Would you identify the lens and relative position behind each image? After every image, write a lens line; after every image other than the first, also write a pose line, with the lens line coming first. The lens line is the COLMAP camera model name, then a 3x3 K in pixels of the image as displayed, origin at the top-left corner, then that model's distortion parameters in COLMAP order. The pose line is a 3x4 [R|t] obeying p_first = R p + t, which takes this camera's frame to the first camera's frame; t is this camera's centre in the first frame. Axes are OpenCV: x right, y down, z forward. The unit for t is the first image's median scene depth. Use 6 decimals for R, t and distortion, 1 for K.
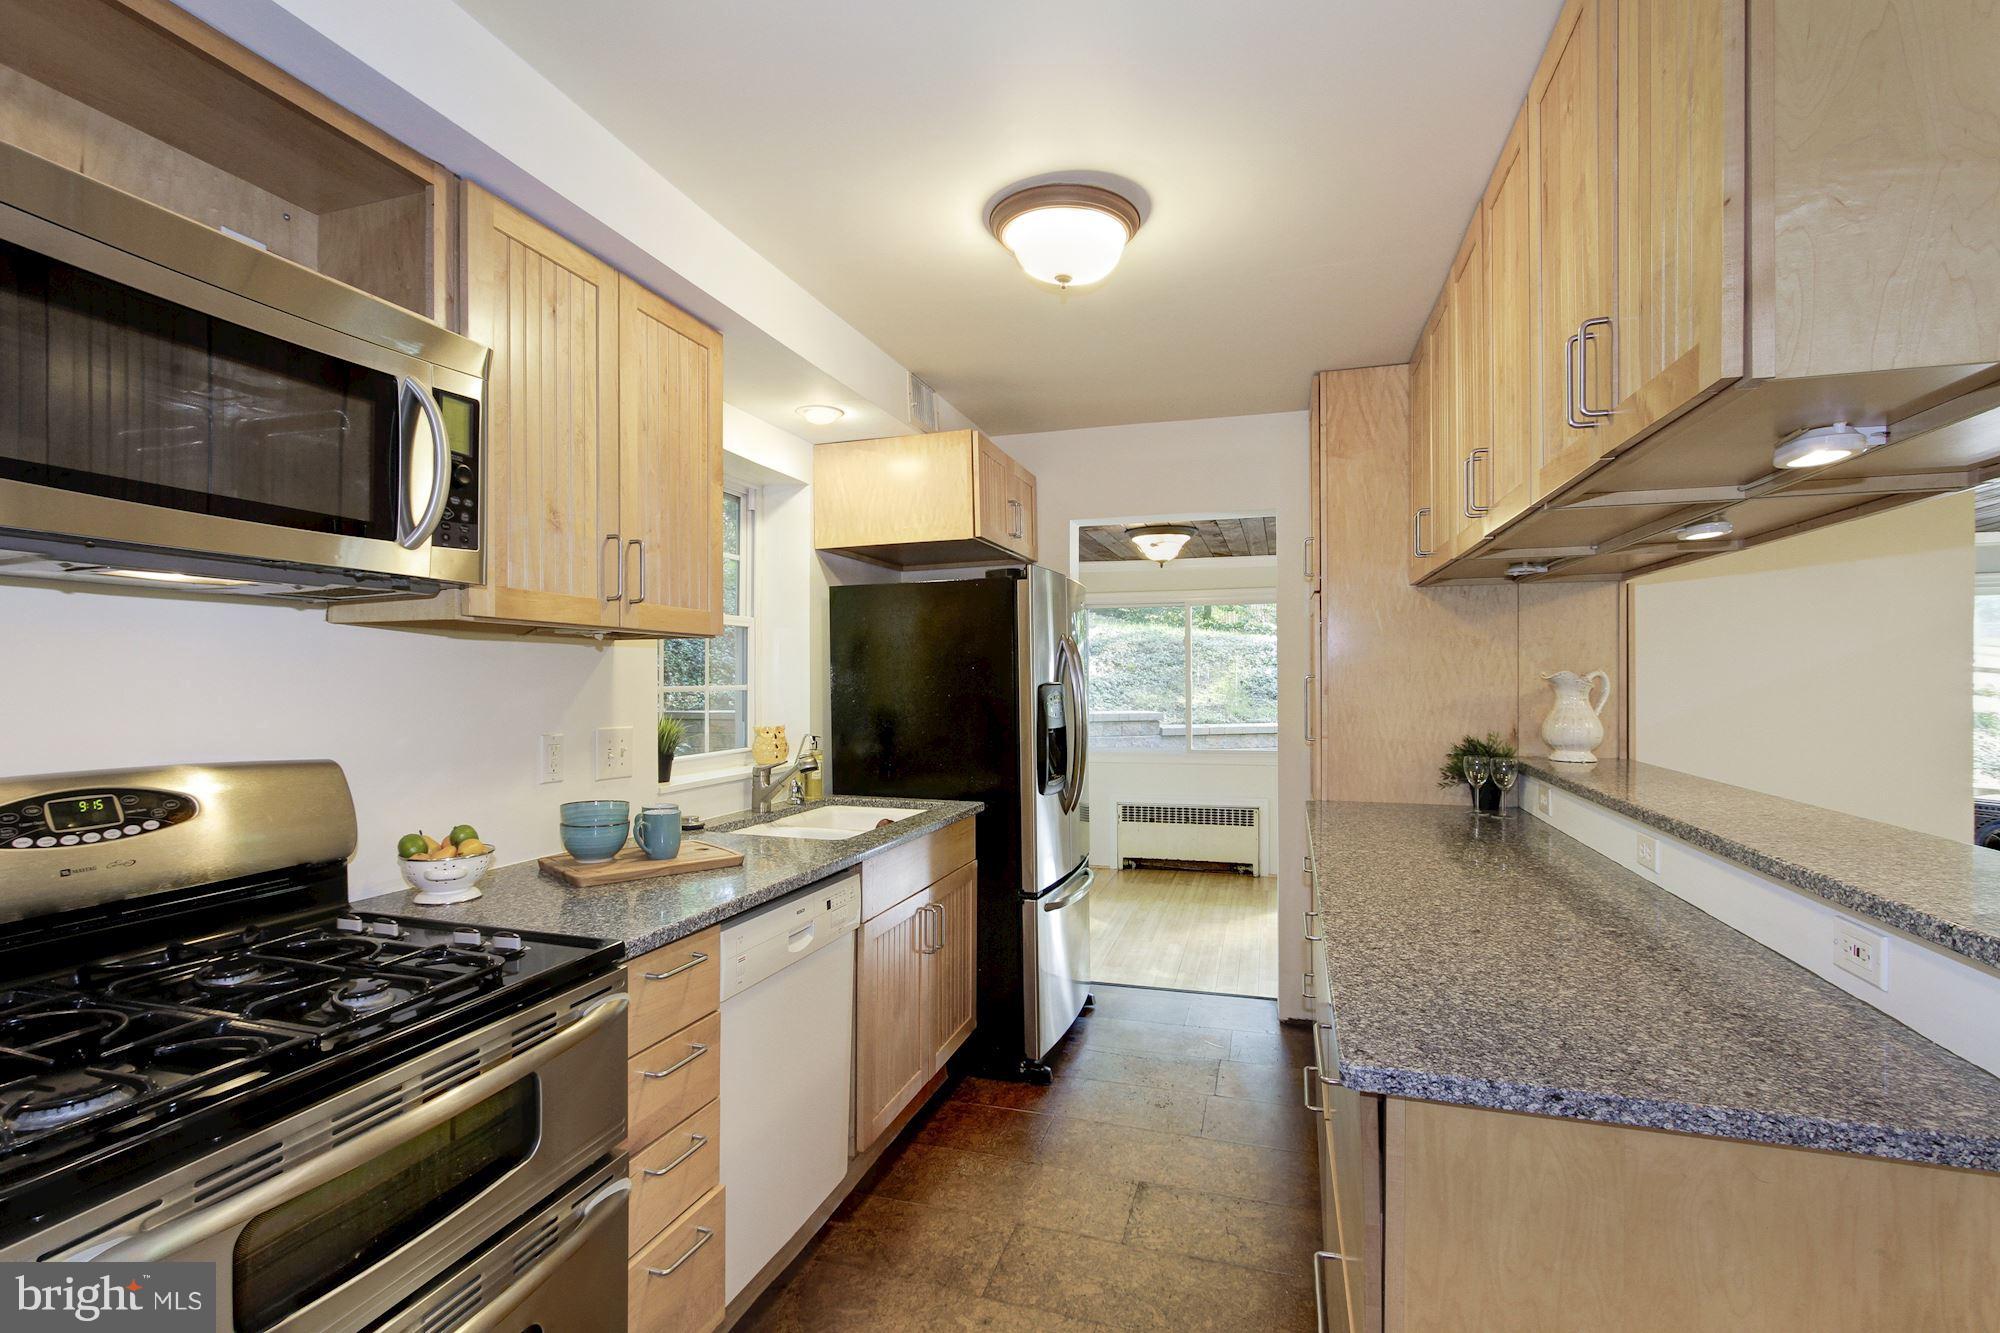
lens RADIAL K [[927.2, 0, 997.7], [0, 927.2, 671.2], [0, 0, 1]] dist [-0.013652, 0.004239]
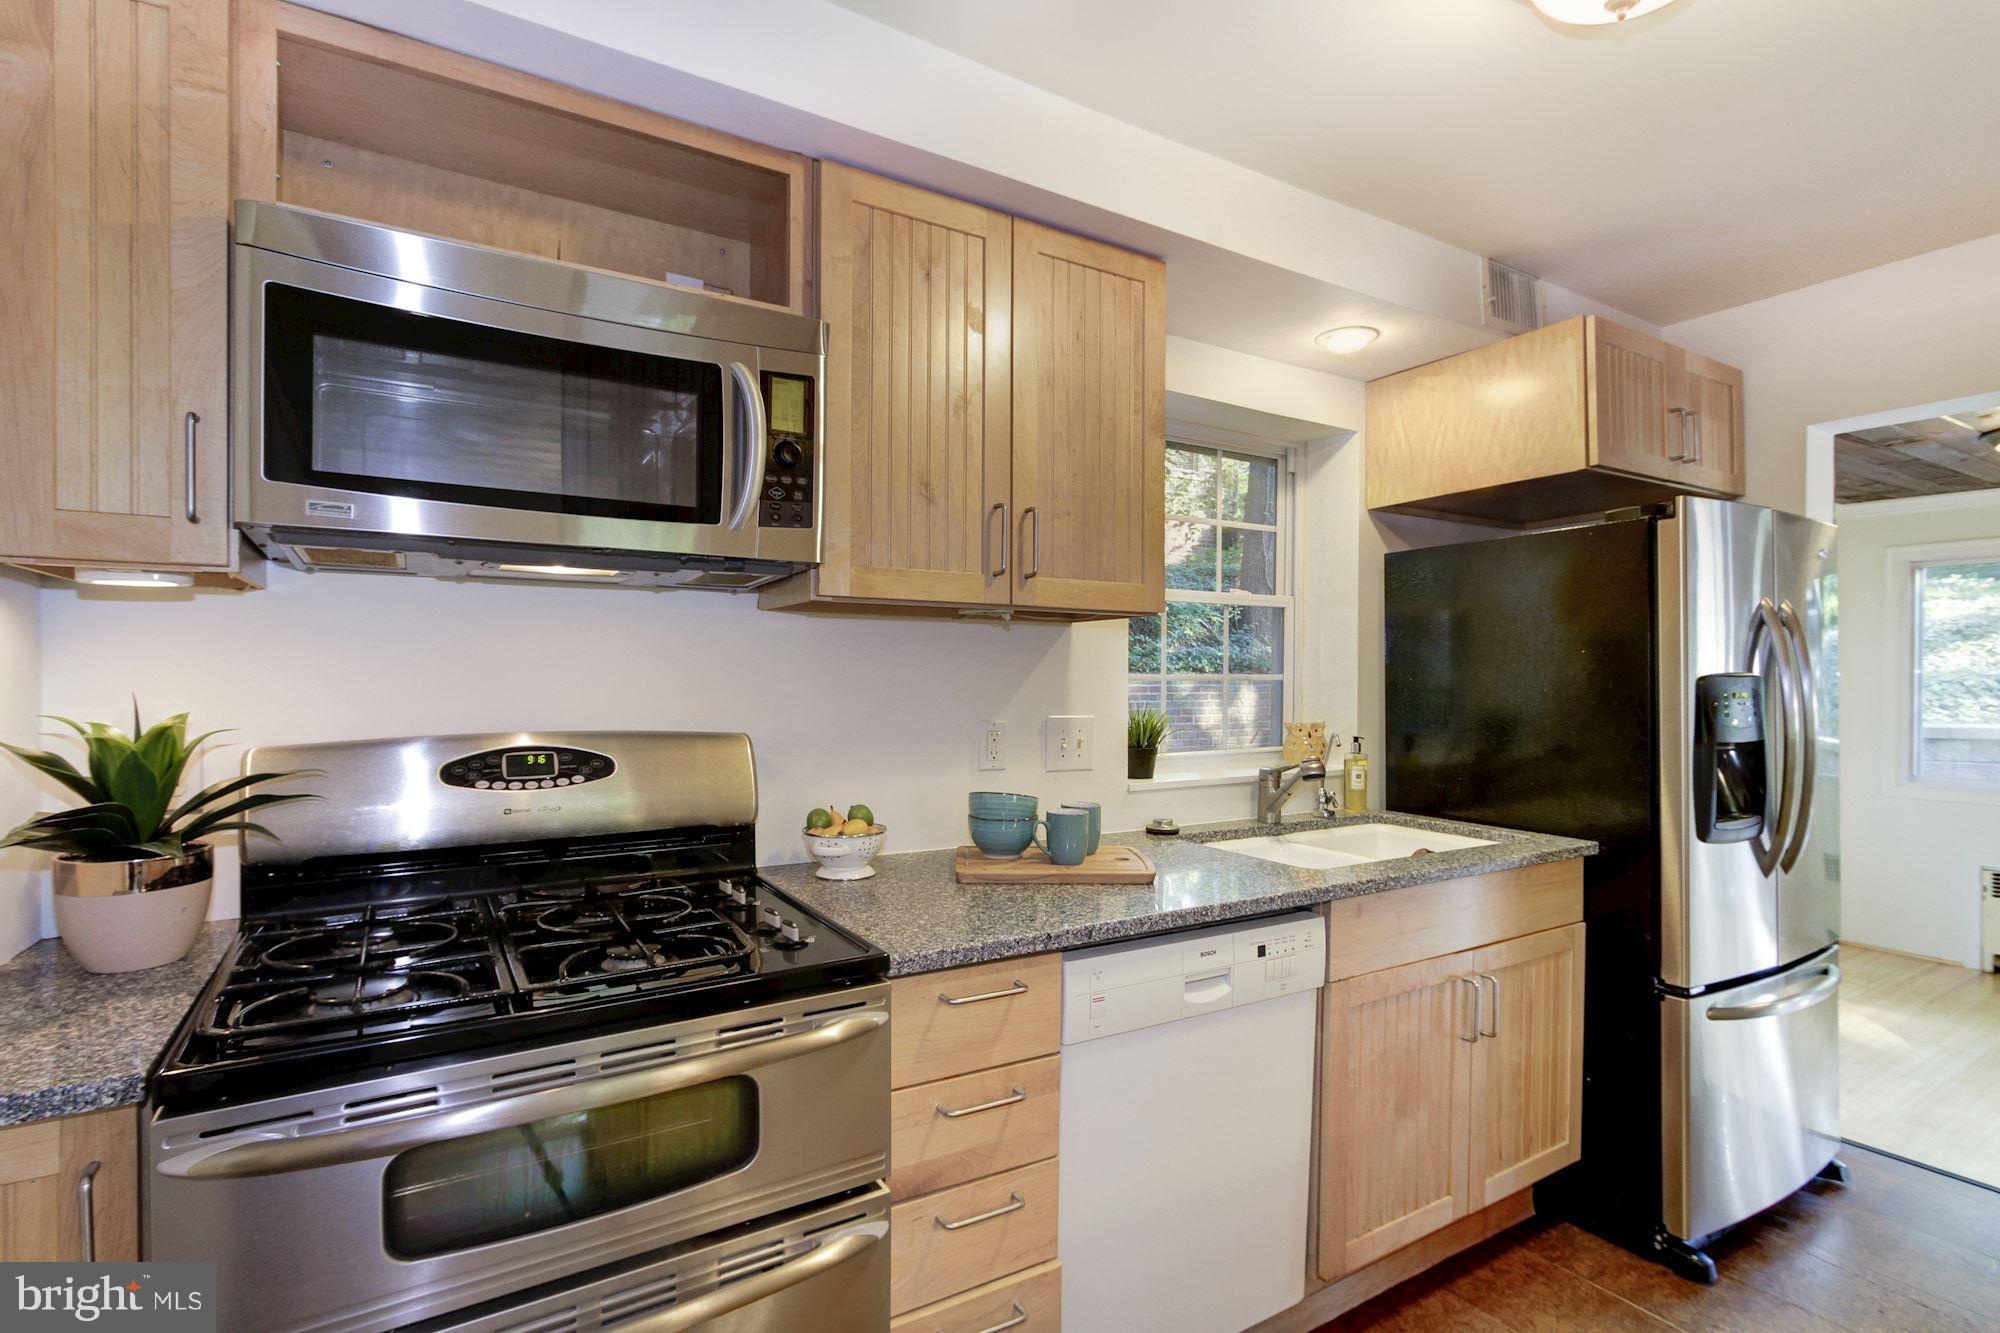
lens RADIAL K [[927.2, 0, 997.4], [0, 927.2, 674.5], [0, 0, 1]] dist [-0.013652, 0.004239]
pose [[0.744483, 0.004048, -0.667629, 0.182417], [0.001138, 0.999972, 0.007332, 0.013791], [0.667640, -0.006219, 0.744458, 0.290083]]
